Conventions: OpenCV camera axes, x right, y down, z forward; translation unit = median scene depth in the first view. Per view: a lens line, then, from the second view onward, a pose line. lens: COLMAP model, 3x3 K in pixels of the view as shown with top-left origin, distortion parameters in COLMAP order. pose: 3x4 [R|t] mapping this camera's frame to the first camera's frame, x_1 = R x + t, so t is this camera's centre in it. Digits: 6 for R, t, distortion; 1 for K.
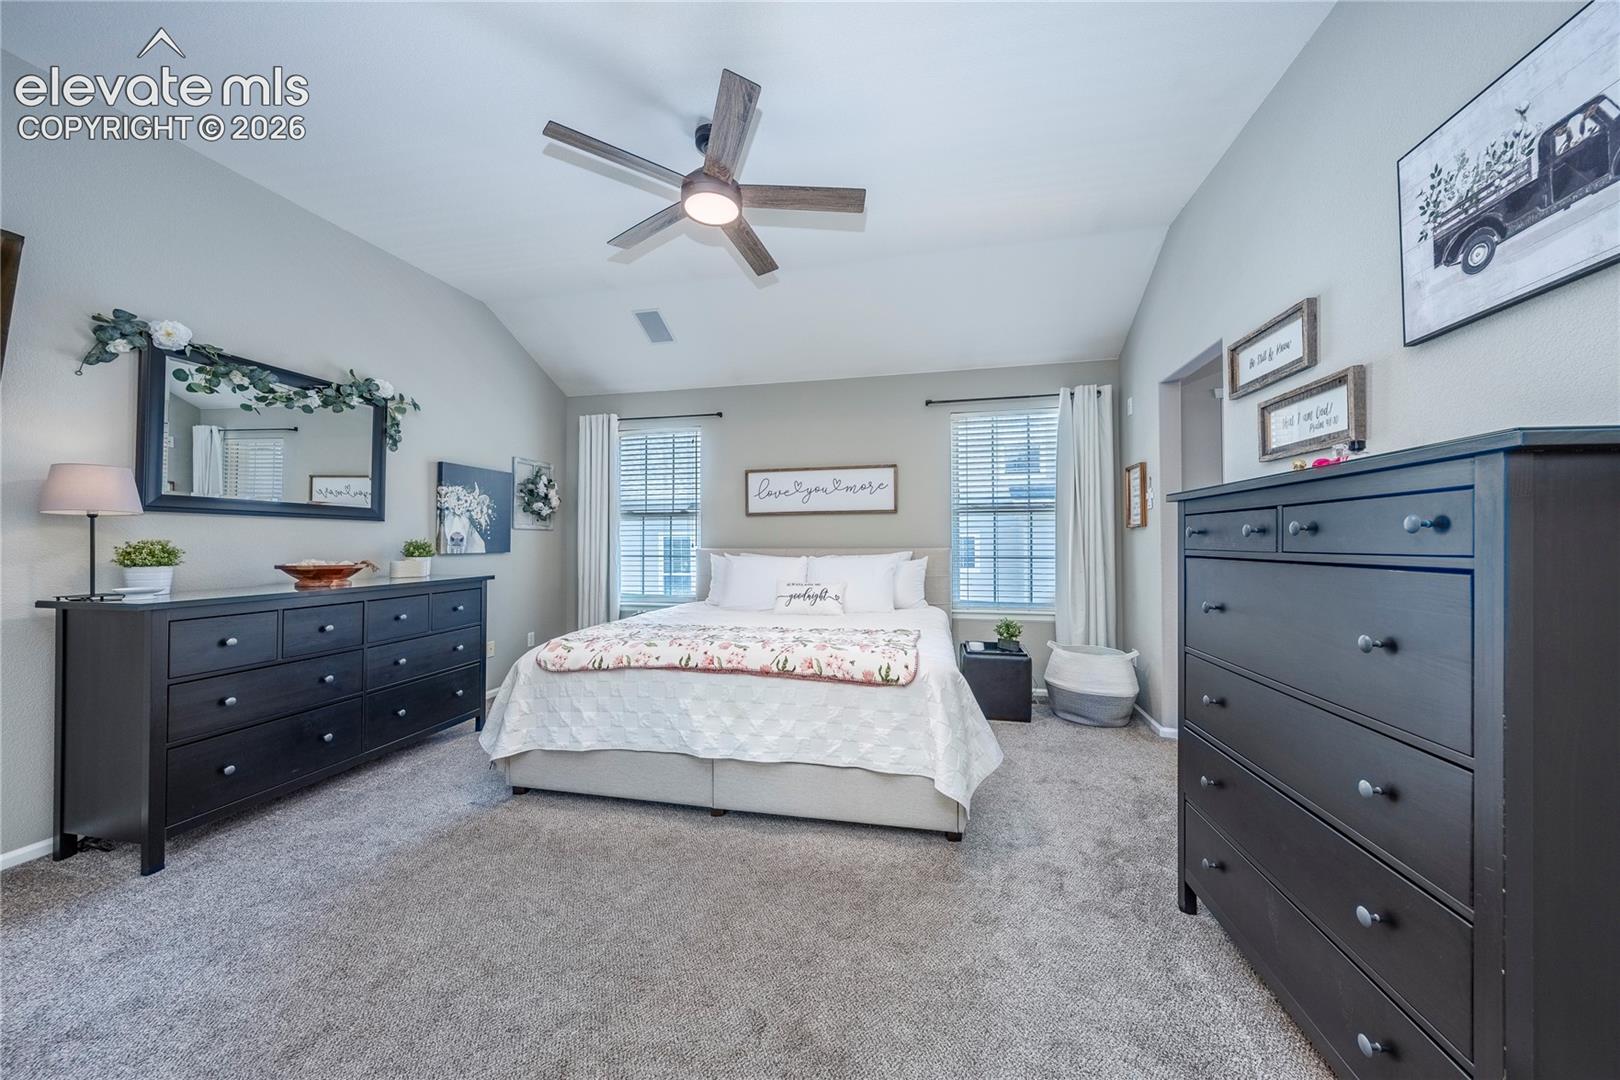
lens RADIAL K [[560.0, 0, 802.5], [0, 560.0, 535.9], [0, 0, 1]] dist [0.004063, 0.000099]
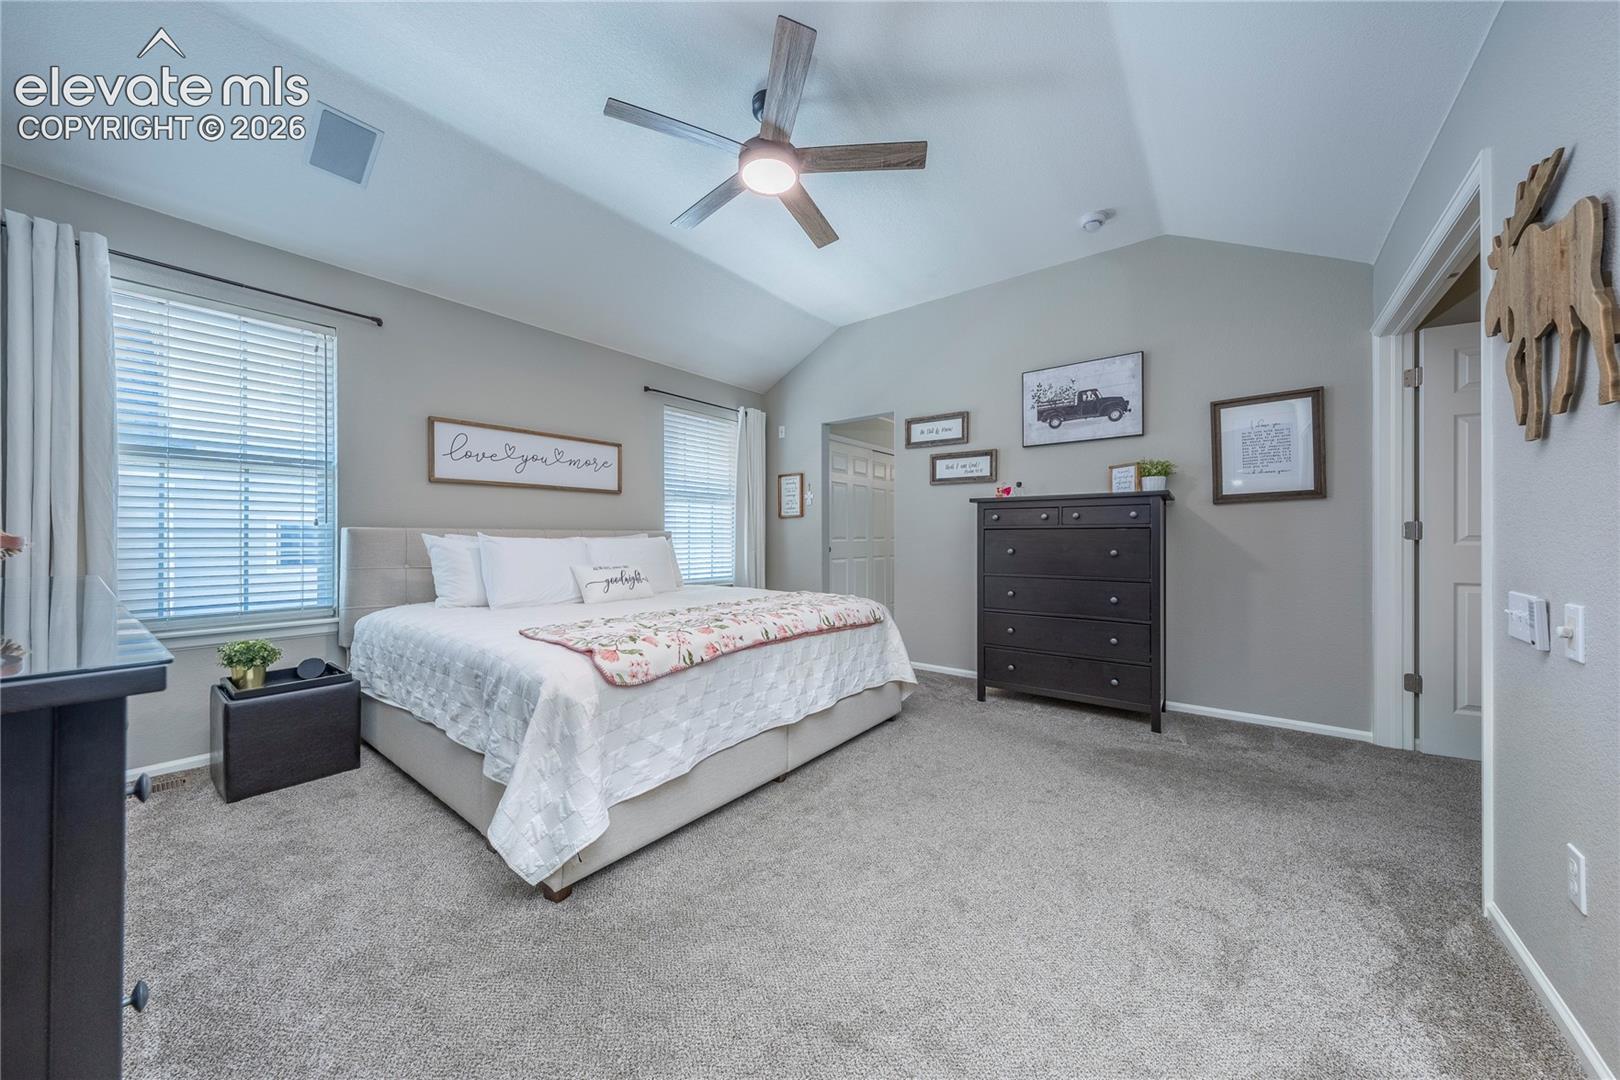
lens RADIAL K [[560.0, 0, 806.0], [0, 560.0, 541.5], [0, 0, 1]] dist [0.004063, 0.000099]
pose [[0.414638, -0.002440, 0.909983, -0.998321], [-0.013016, 0.999878, 0.008612, 0.049409], [-0.909894, -0.015415, 0.414555, 0.507520]]
